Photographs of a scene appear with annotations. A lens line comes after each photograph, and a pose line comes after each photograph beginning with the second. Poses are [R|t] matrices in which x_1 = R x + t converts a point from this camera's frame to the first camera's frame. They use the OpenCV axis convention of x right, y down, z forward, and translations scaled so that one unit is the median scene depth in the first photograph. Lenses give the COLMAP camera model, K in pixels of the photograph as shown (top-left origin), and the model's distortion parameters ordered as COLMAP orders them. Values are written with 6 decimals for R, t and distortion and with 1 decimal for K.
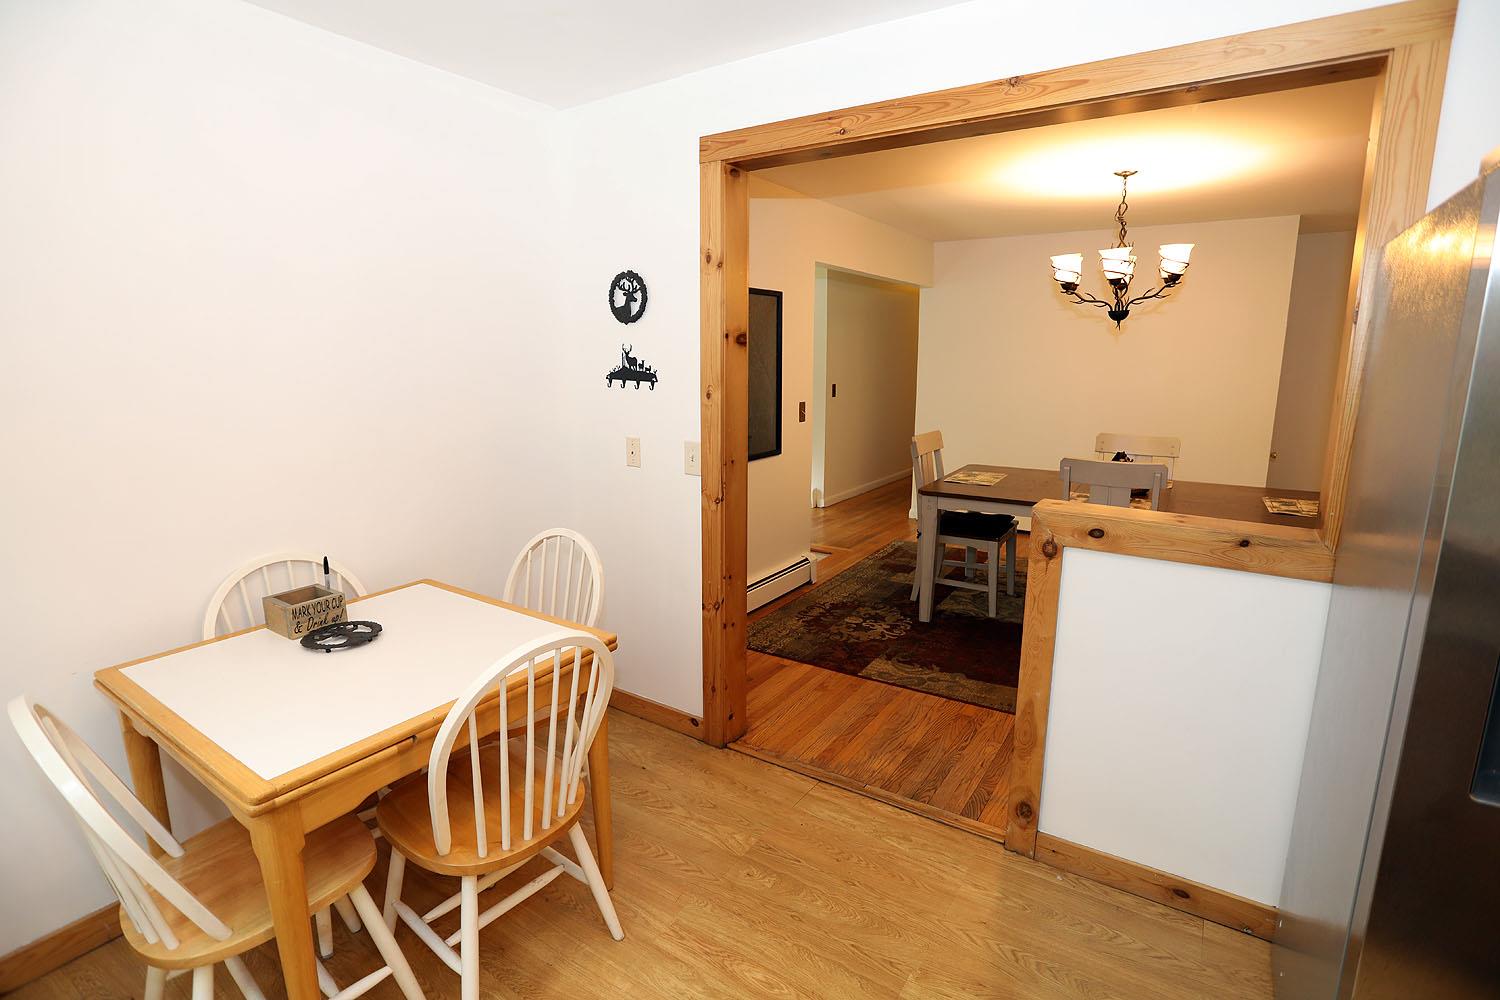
lens RADIAL K [[725.6, 0, 755.0], [0, 725.6, 496.7], [0, 0, 1]] dist [-0.059163, 0.023379]
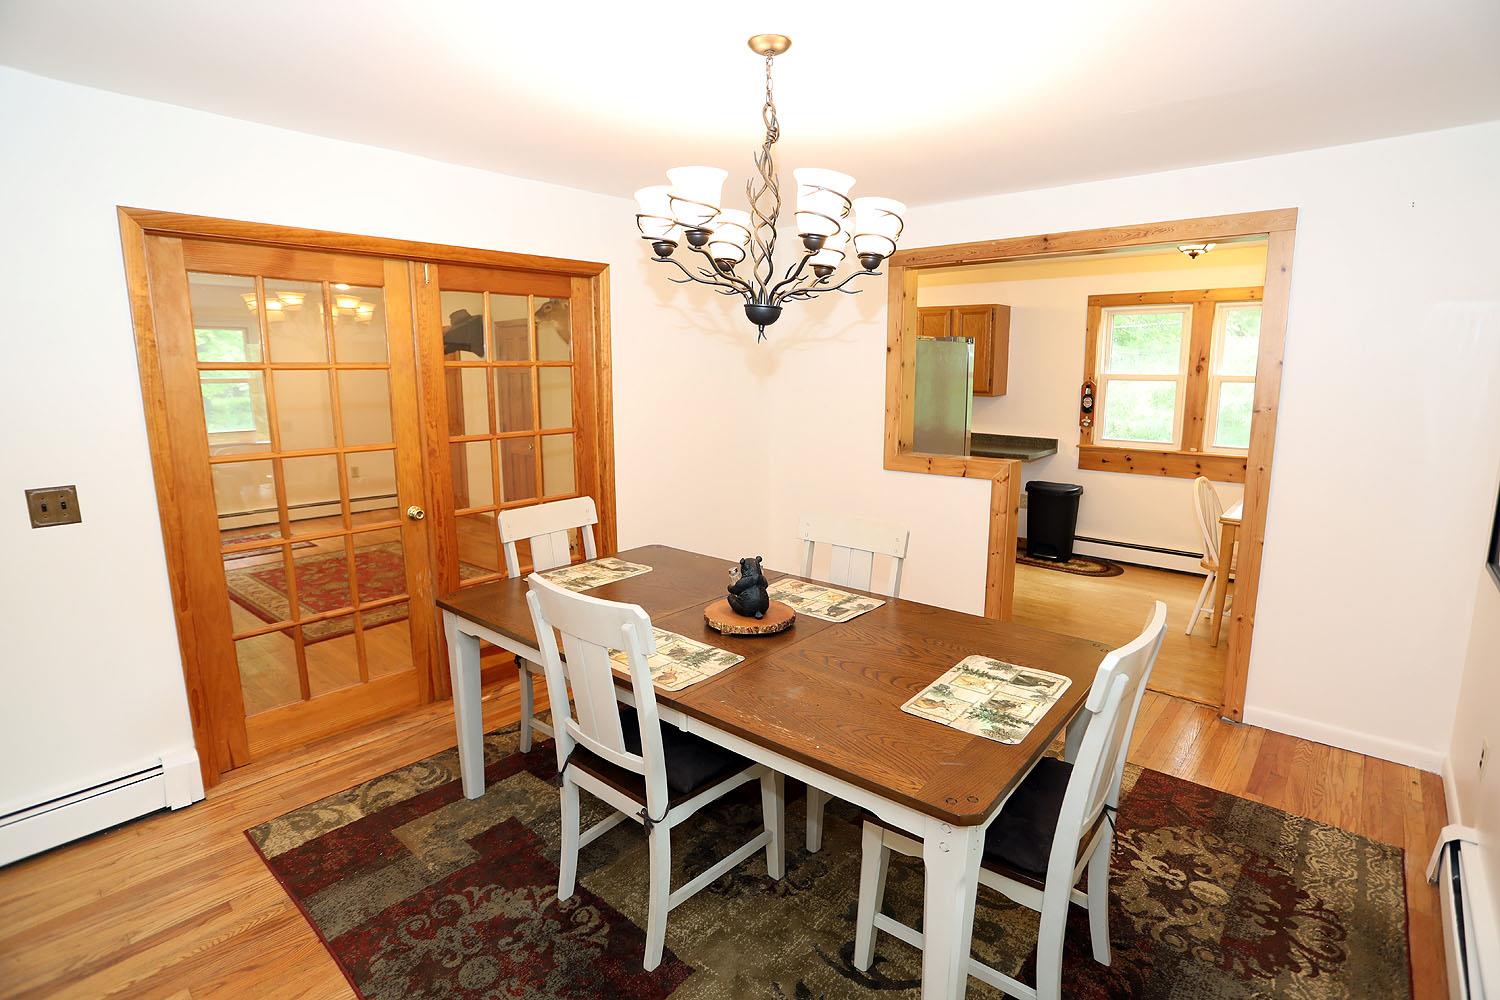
lens RADIAL K [[725.6, 0, 755.0], [0, 725.6, 496.7], [0, 0, 1]] dist [-0.059163, 0.023379]
pose [[-0.989611, -0.024839, 0.141609, 0.405923], [0.026694, 0.936090, 0.350745, -0.294672], [-0.141271, 0.350882, -0.925702, 1.444704]]
